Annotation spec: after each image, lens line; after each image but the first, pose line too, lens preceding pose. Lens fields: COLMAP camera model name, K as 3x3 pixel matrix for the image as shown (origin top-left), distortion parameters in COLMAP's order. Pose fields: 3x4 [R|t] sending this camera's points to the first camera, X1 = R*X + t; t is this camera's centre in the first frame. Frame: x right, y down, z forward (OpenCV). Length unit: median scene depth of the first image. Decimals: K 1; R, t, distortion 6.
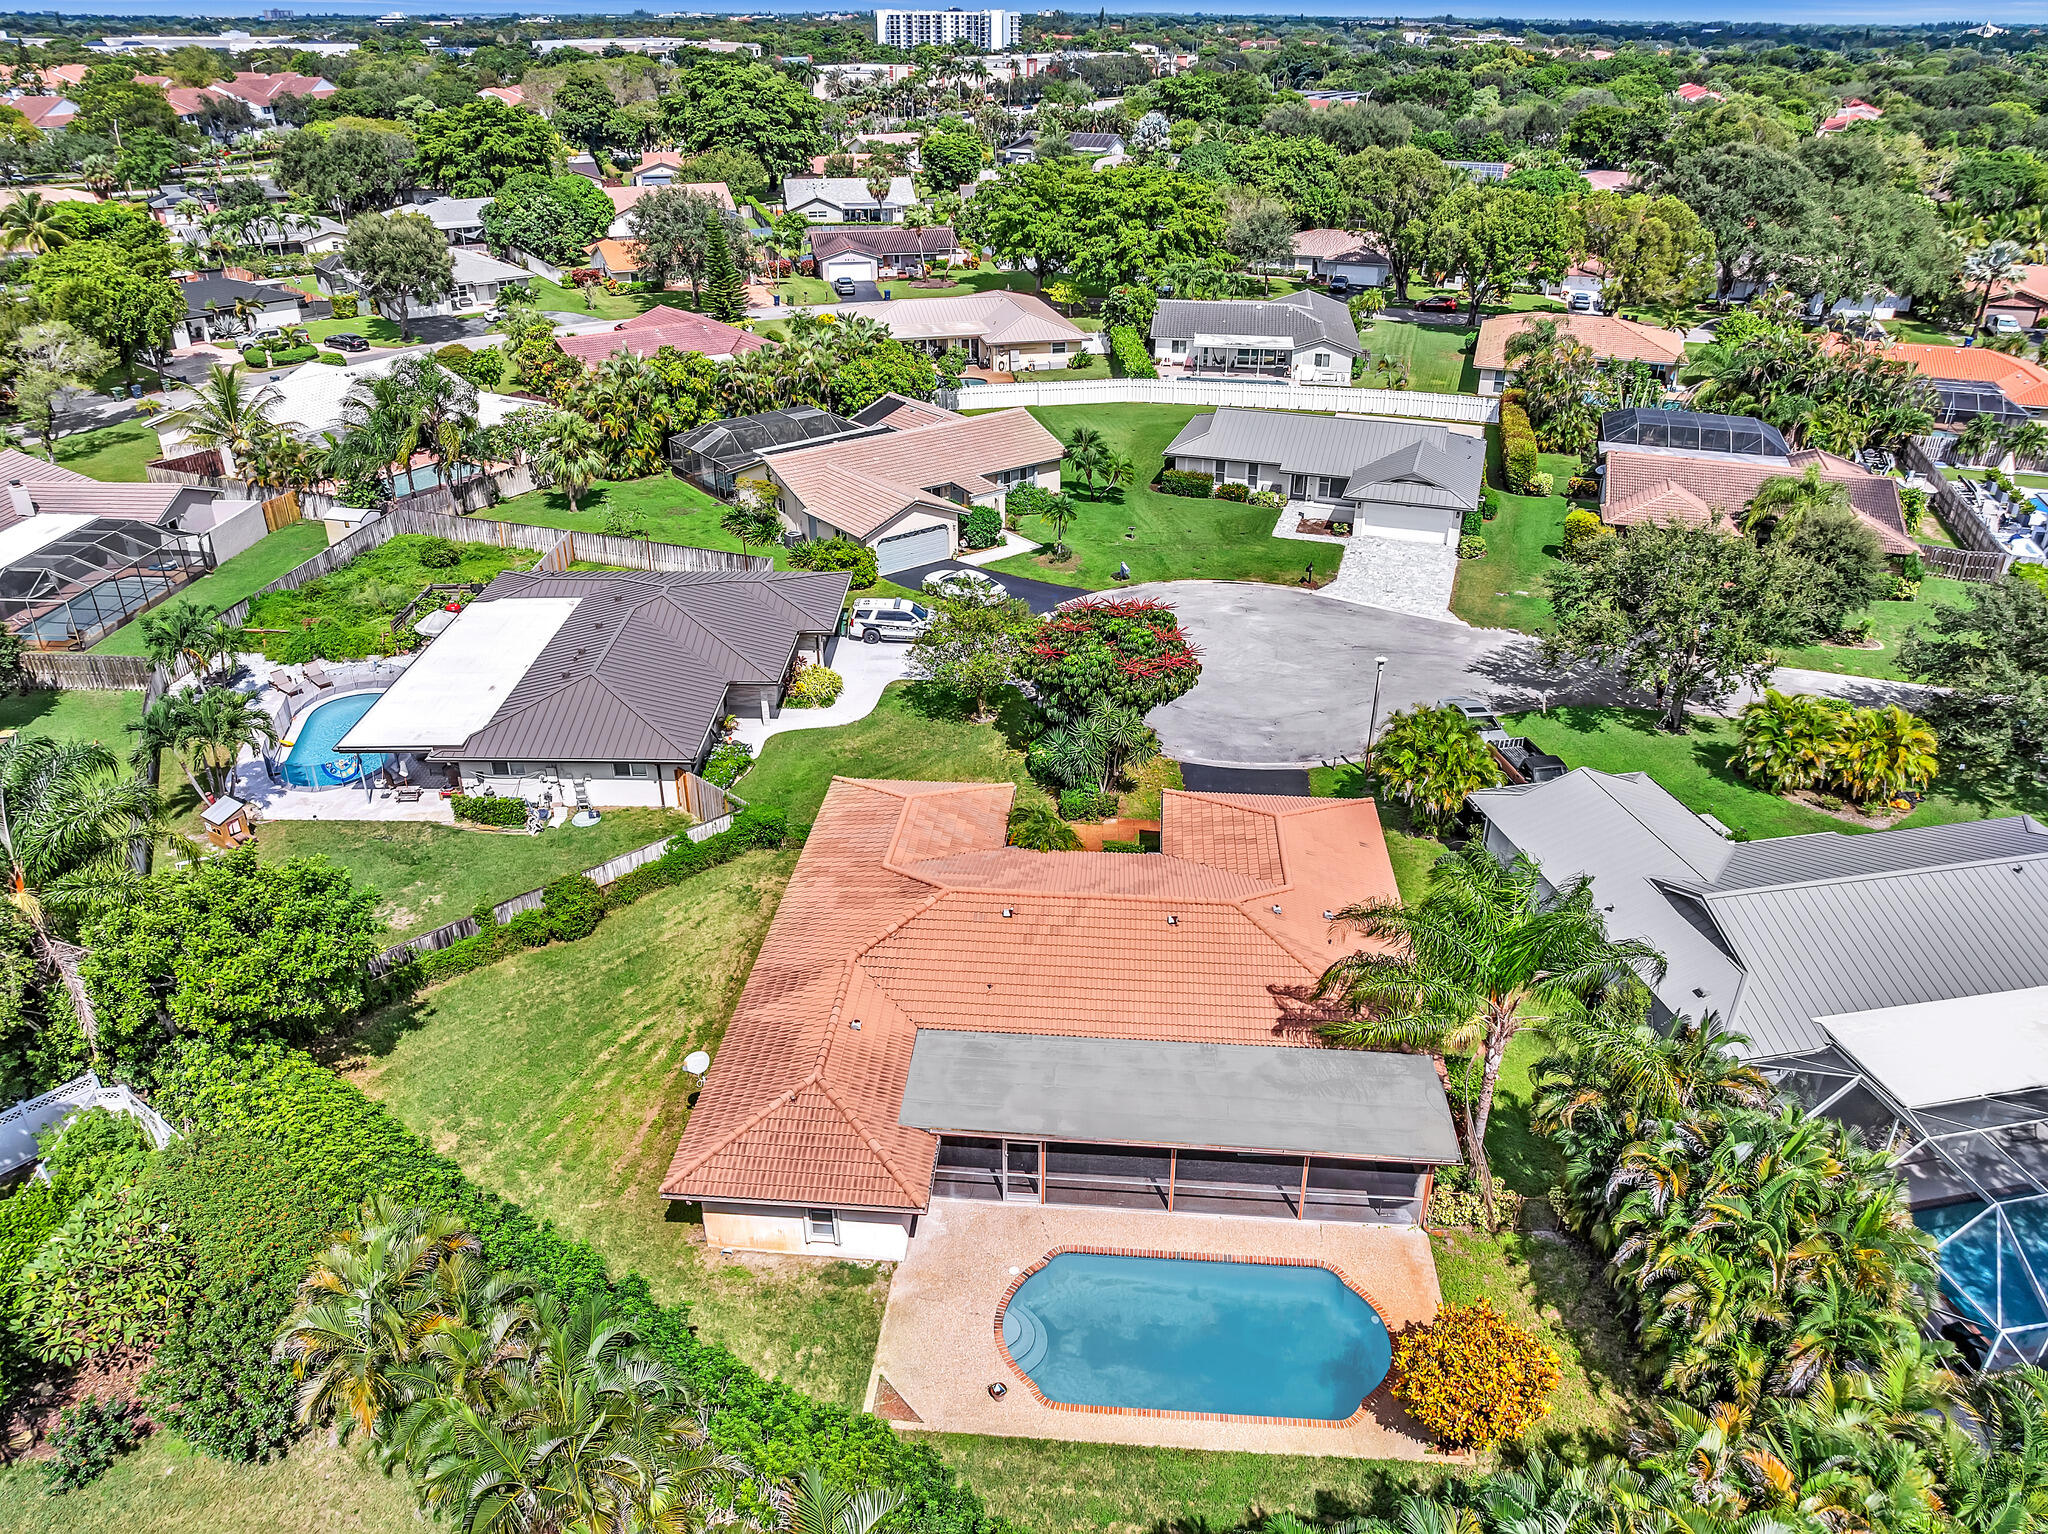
lens RADIAL K [[1454.7, 0, 1030.8], [0, 1454.7, 759.4], [0, 0, 1]] dist [-0.040521, -0.002528]
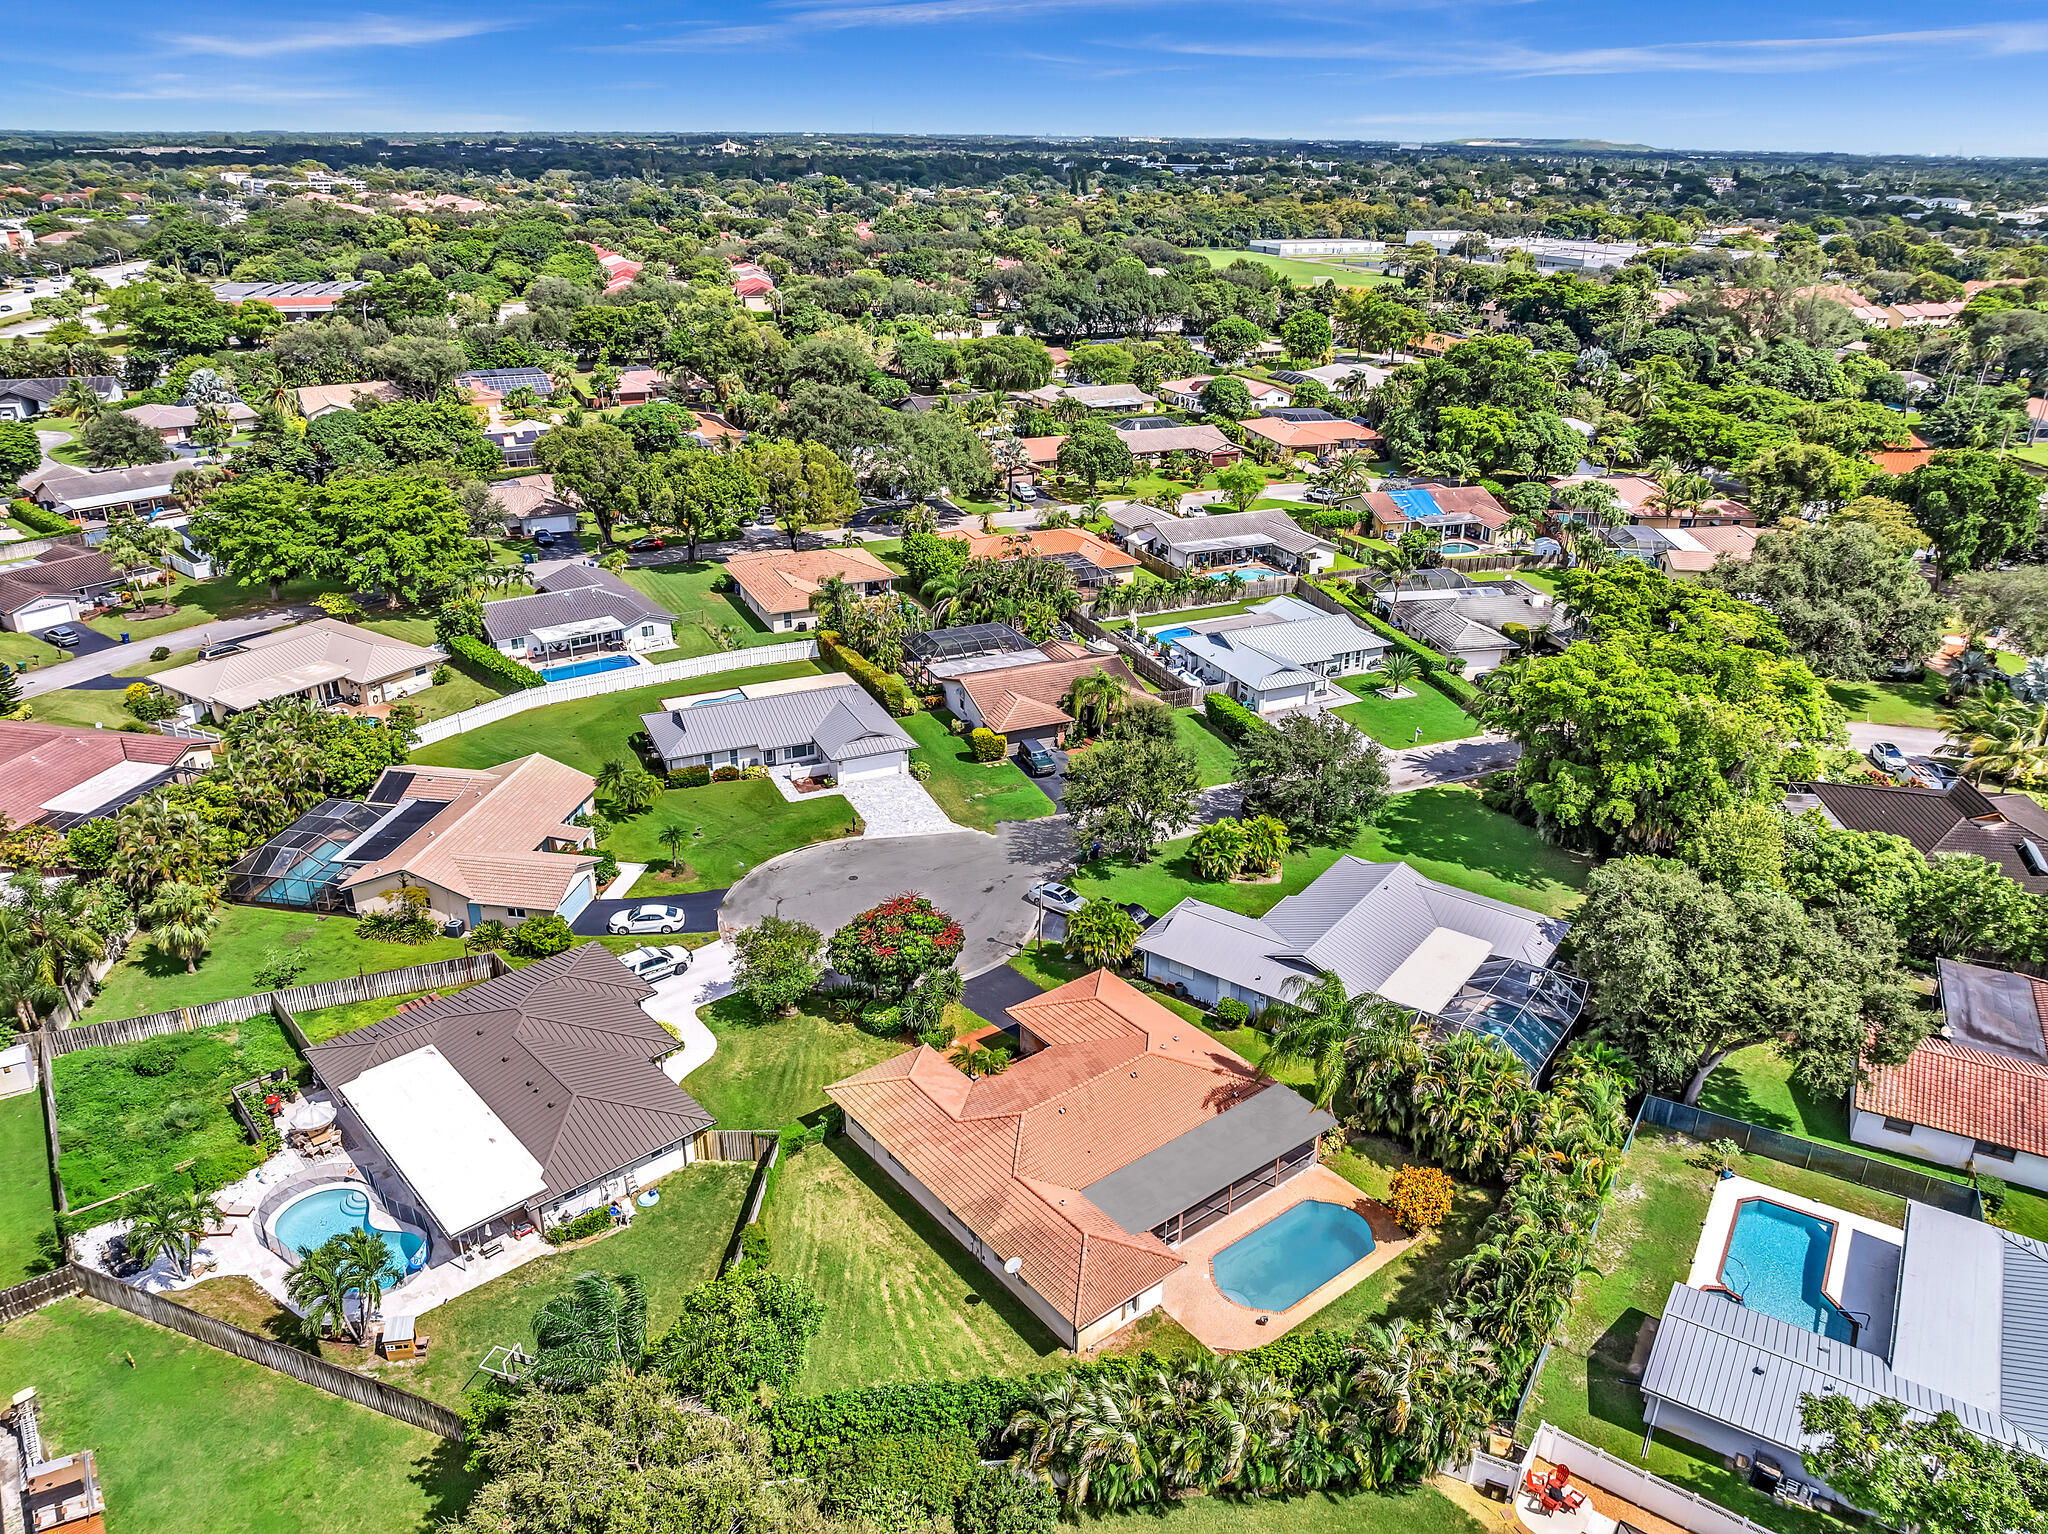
lens RADIAL K [[1454.7, 0, 1030.8], [0, 1454.7, 759.4], [0, 0, 1]] dist [-0.040521, -0.002528]
pose [[0.731147, -0.273008, 0.625213, -0.492259], [0.307880, 0.949850, 0.054720, -0.193858], [-0.608797, 0.152482, 0.778534, -0.182709]]
